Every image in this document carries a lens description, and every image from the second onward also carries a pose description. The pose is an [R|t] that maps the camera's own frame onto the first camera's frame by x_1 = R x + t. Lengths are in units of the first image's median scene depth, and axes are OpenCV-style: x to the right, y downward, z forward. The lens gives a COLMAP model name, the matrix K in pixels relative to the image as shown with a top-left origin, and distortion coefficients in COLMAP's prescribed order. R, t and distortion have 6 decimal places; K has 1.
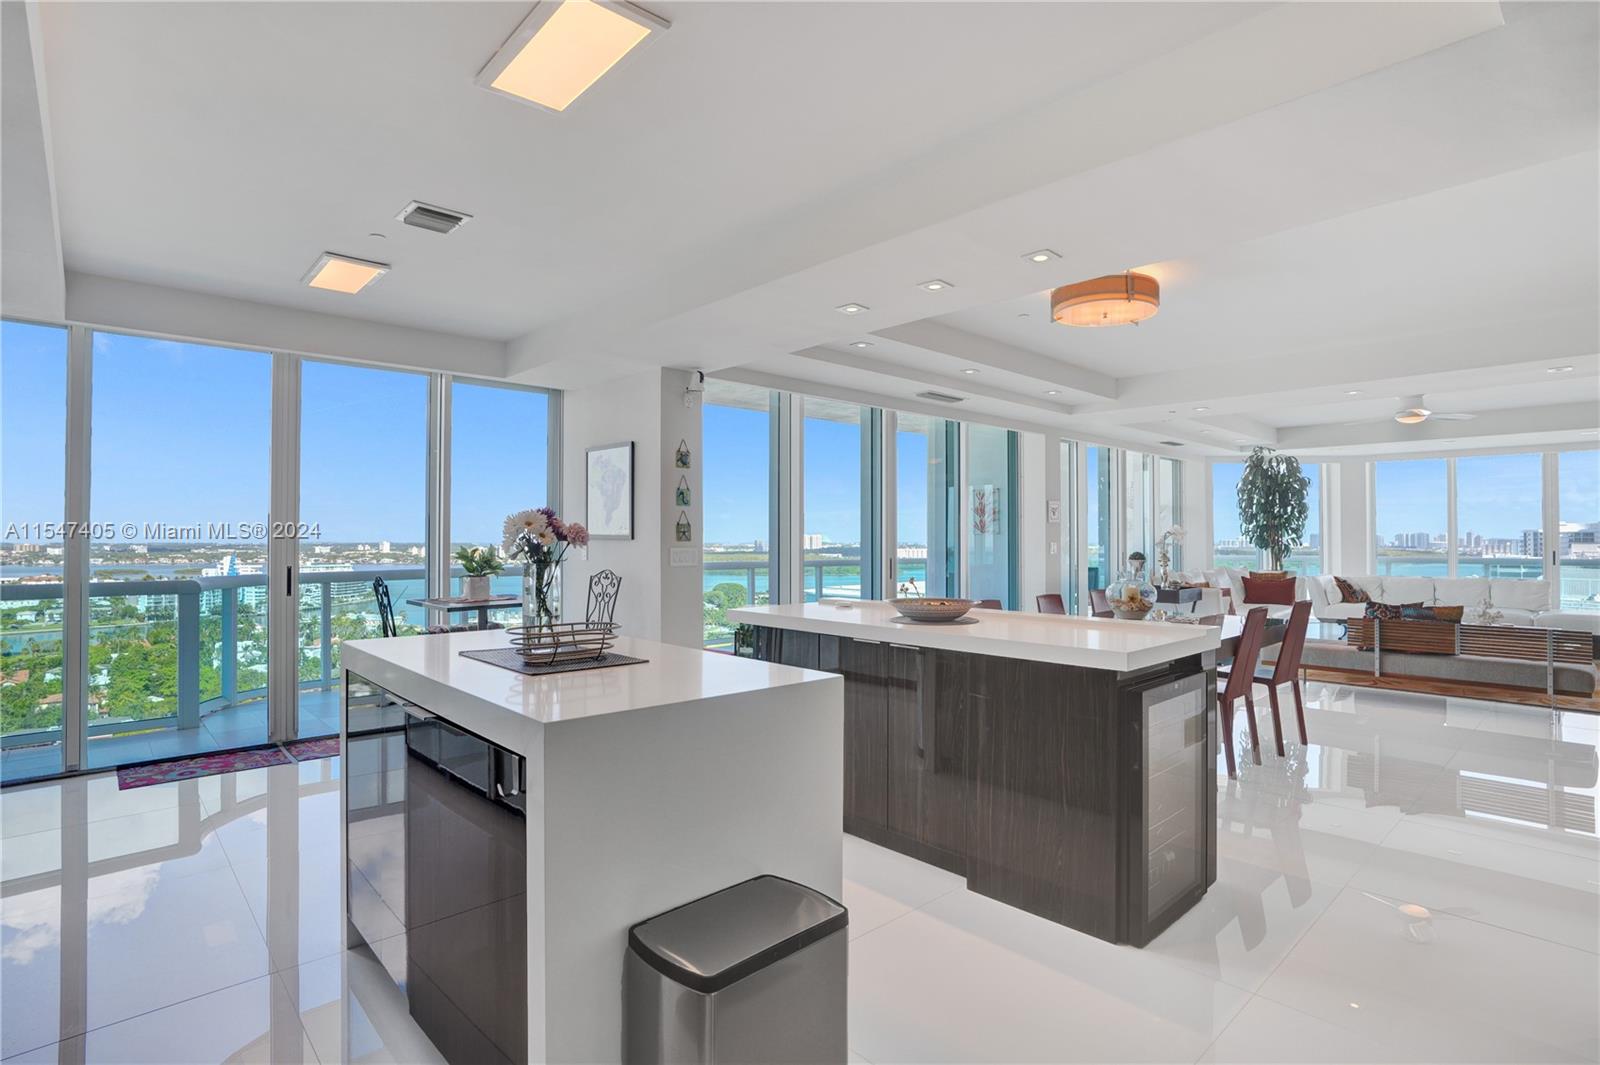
lens RADIAL K [[796.2, 0, 800.4], [0, 796.2, 532.0], [0, 0, 1]] dist [-0.021731, 0.000090]
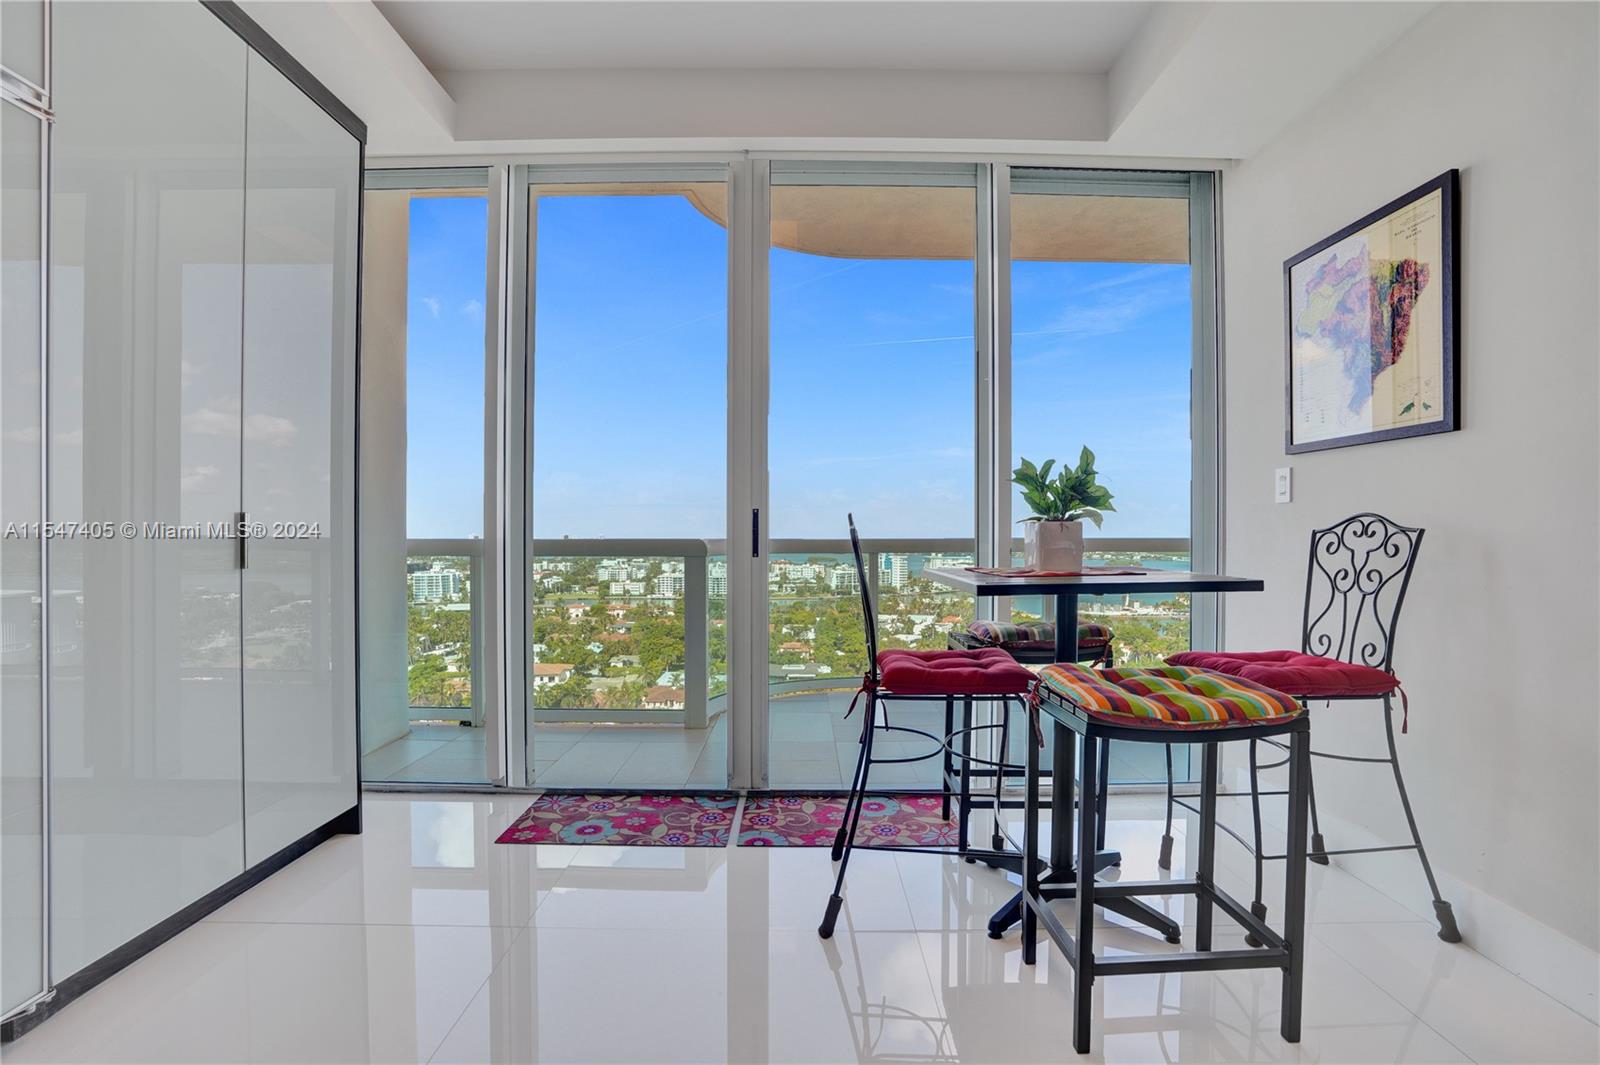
lens RADIAL K [[734.0, 0, 798.9], [0, 734.0, 539.3], [0, 0, 1]] dist [-0.023182, 0.000122]
pose [[0.734340, 0.000047, -0.678782, -0.206262], [0.008924, 0.999913, 0.009723, 0.054672], [0.678723, -0.013197, 0.734276, 0.529558]]
